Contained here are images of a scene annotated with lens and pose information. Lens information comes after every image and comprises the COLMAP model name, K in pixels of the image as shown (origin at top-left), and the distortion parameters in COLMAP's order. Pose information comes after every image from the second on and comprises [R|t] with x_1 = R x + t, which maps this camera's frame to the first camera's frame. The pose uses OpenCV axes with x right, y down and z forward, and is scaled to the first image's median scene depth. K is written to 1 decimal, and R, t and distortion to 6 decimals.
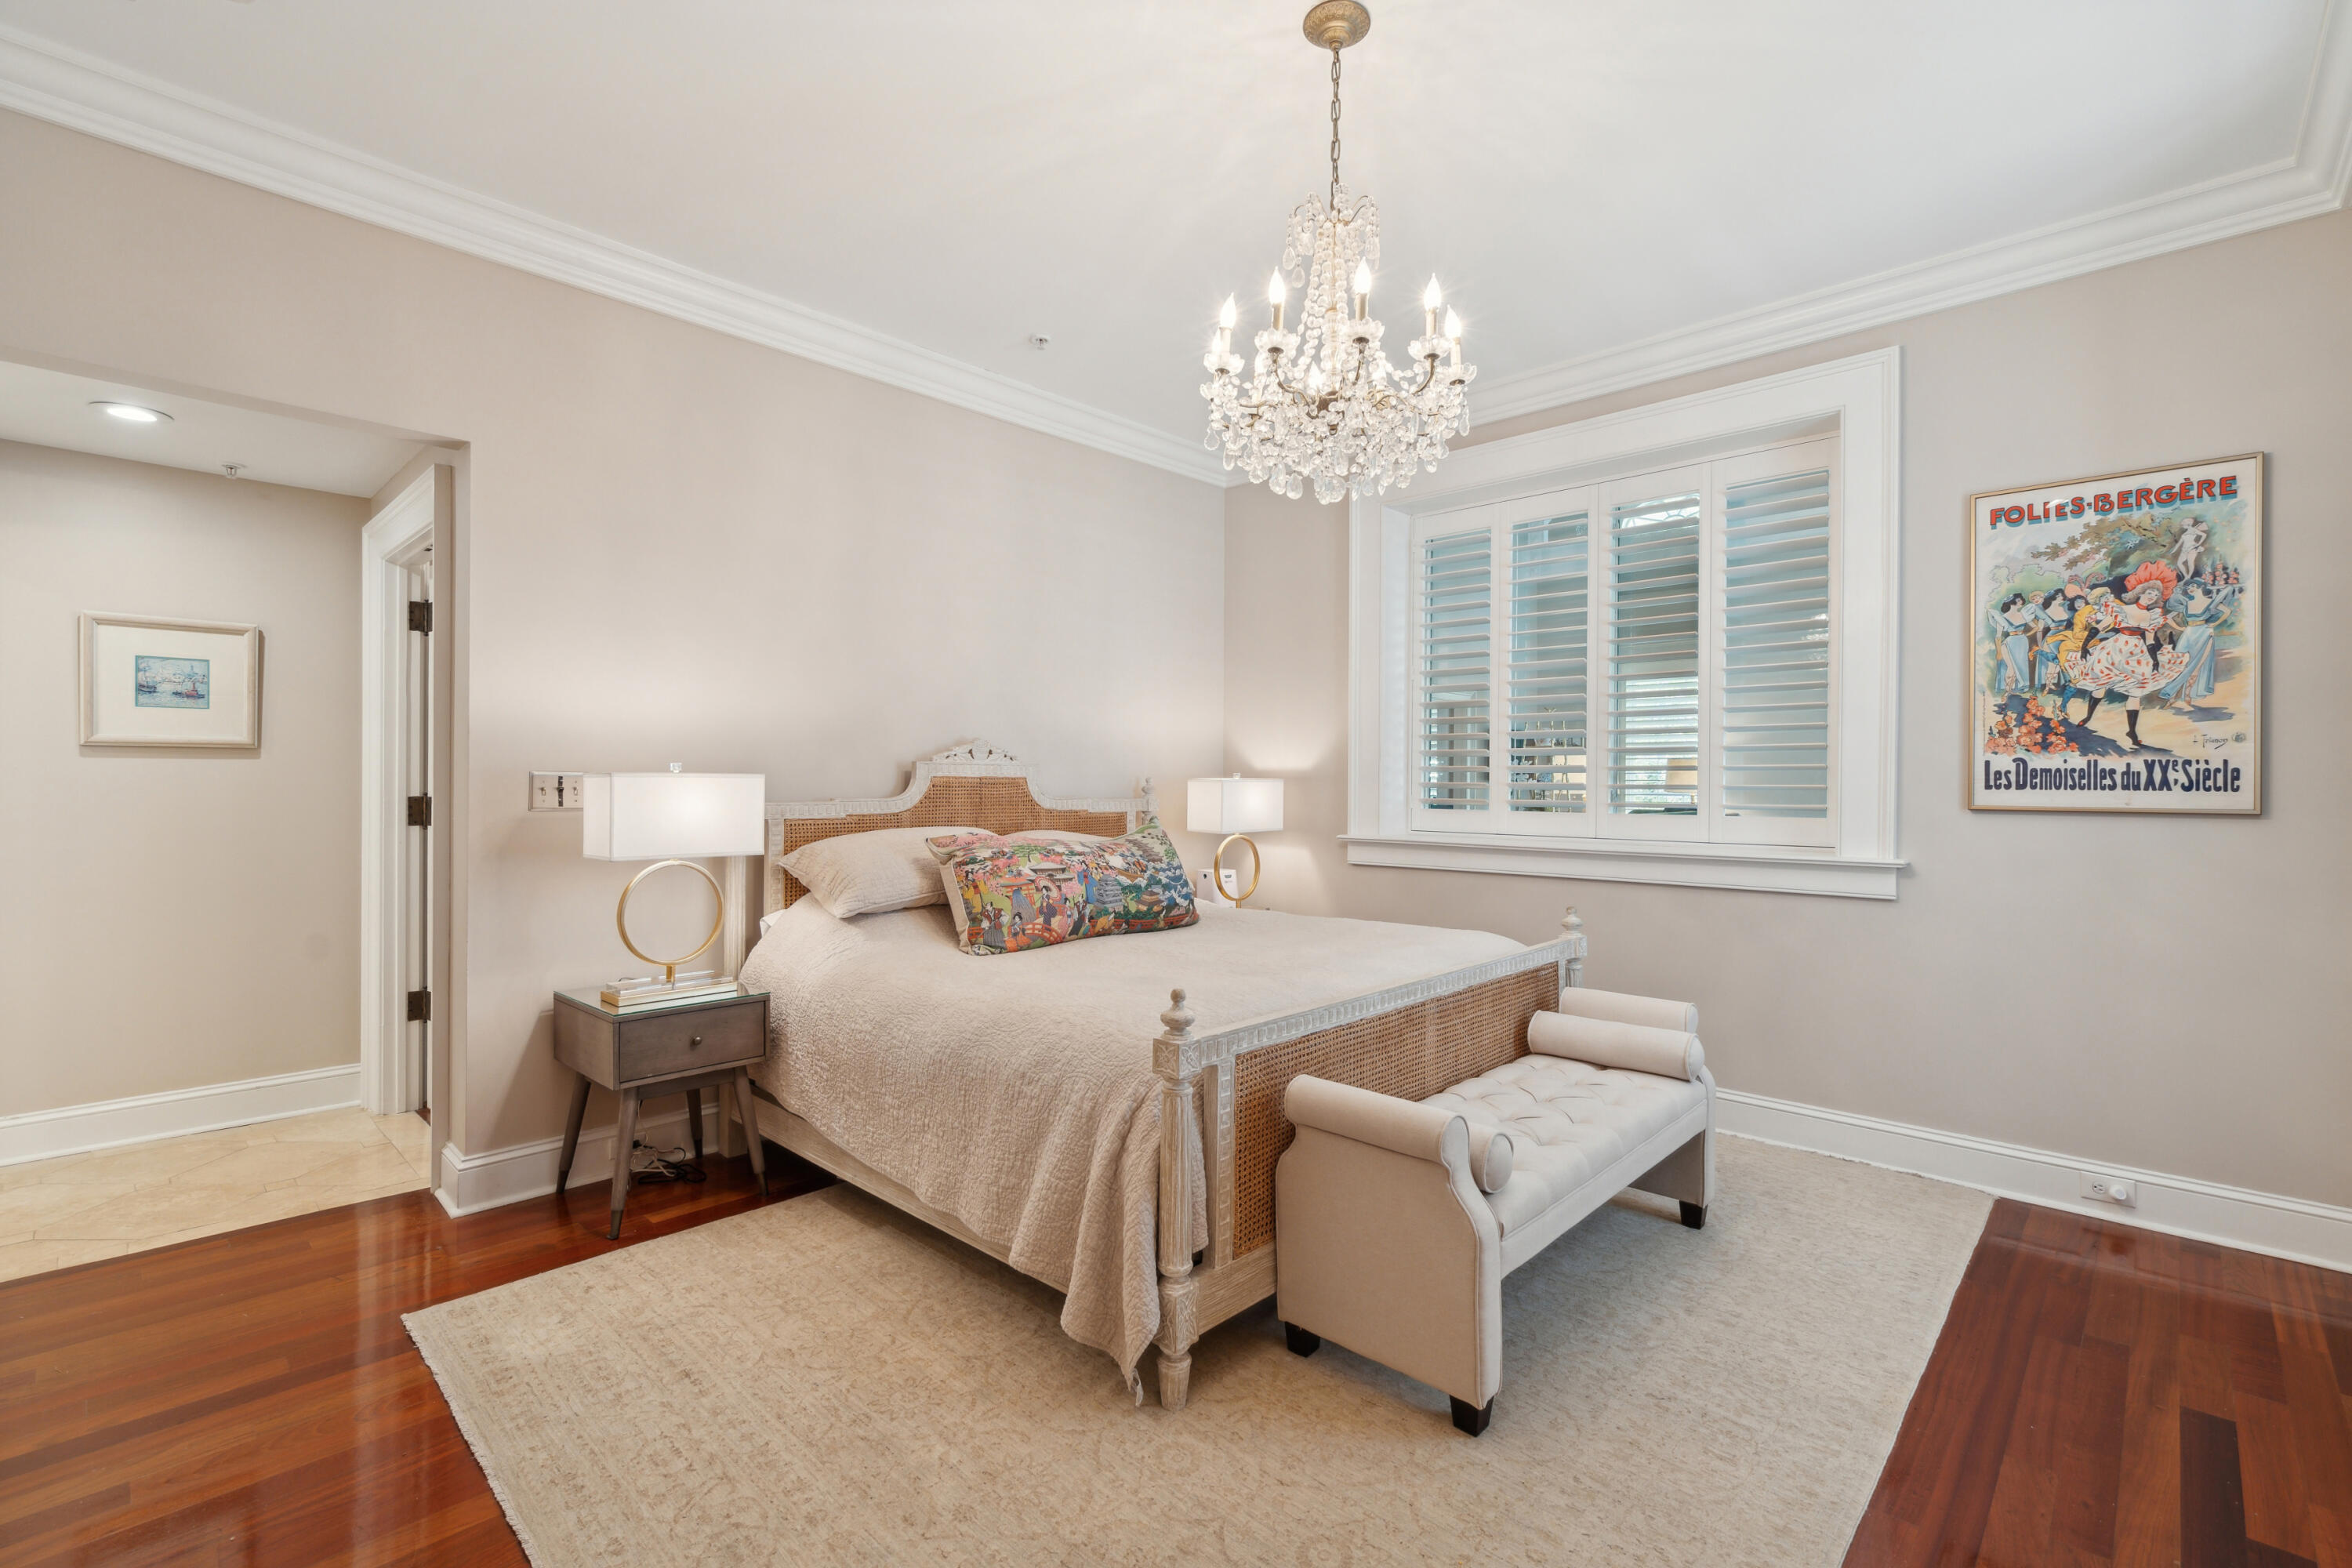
lens RADIAL K [[1050.5, 0, 1181.8], [0, 1050.5, 789.1], [0, 0, 1]] dist [-0.011494, 0.000852]
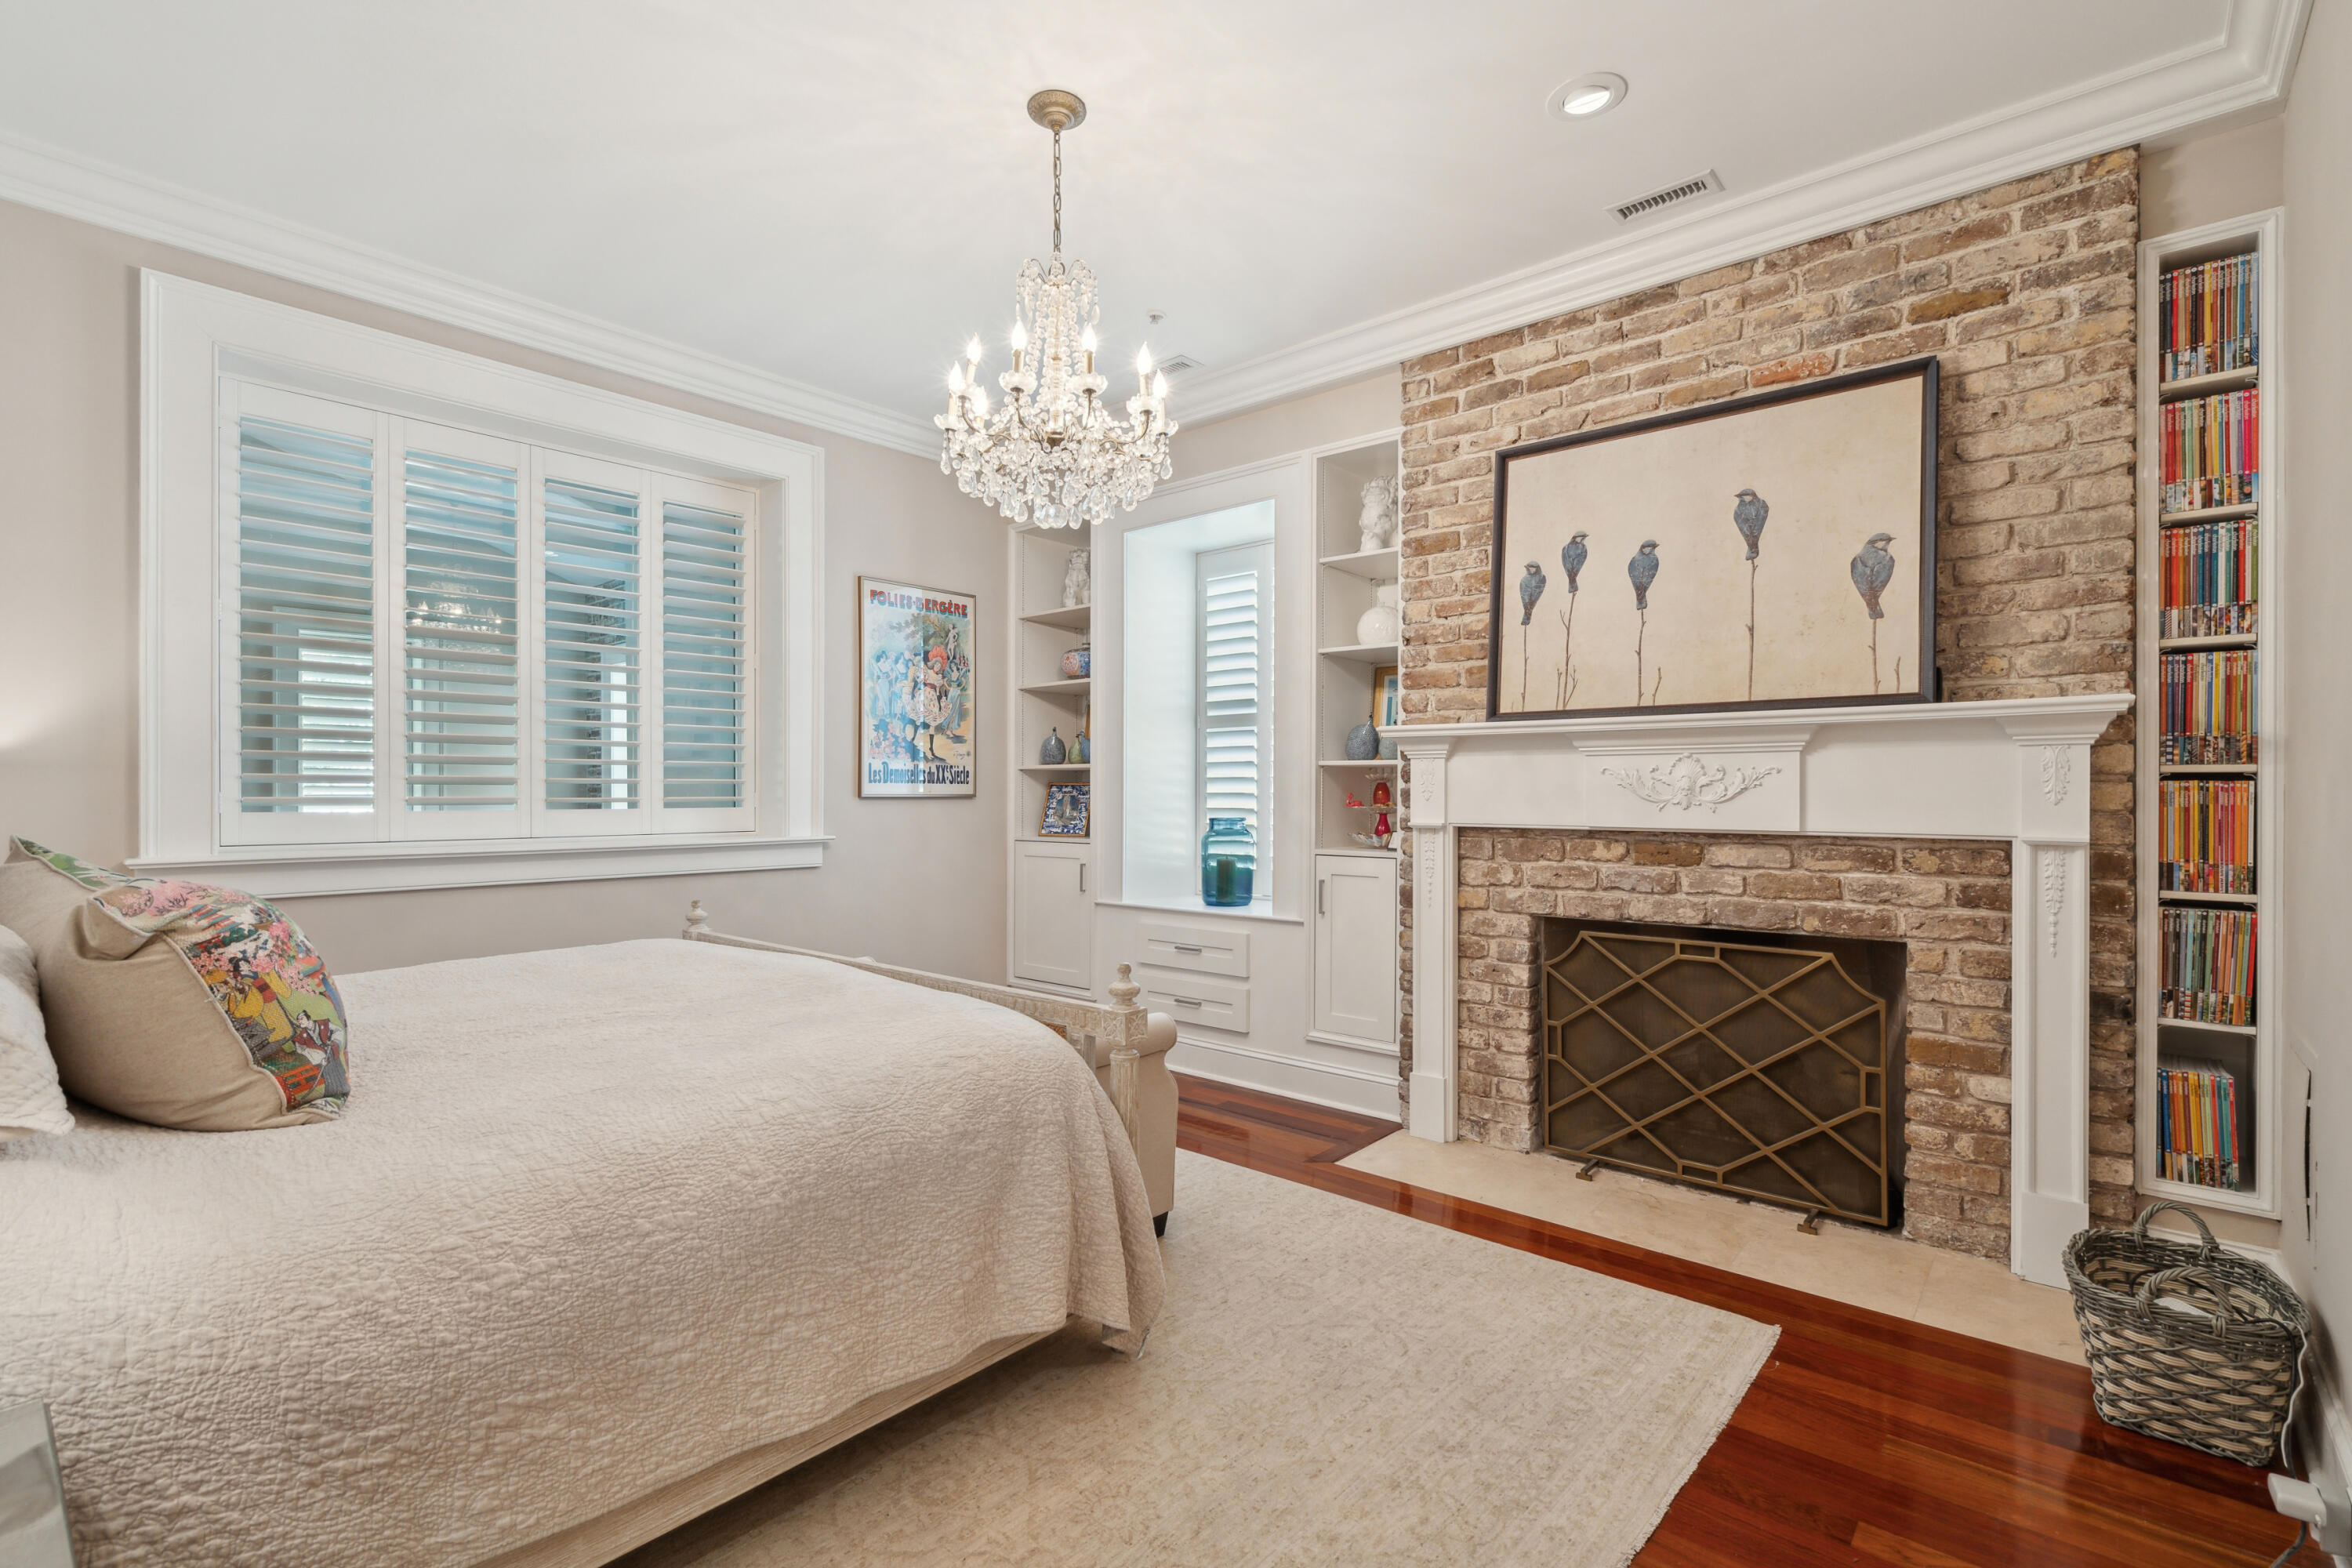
lens RADIAL K [[1050.5, 0, 1182.9], [0, 1050.5, 785.3], [0, 0, 1]] dist [-0.011494, 0.000852]
pose [[-0.042656, -0.000881, 0.999089, -0.741007], [0.000533, 0.999999, 0.000905, 0.002730], [-0.999090, 0.000571, -0.042655, 0.666744]]
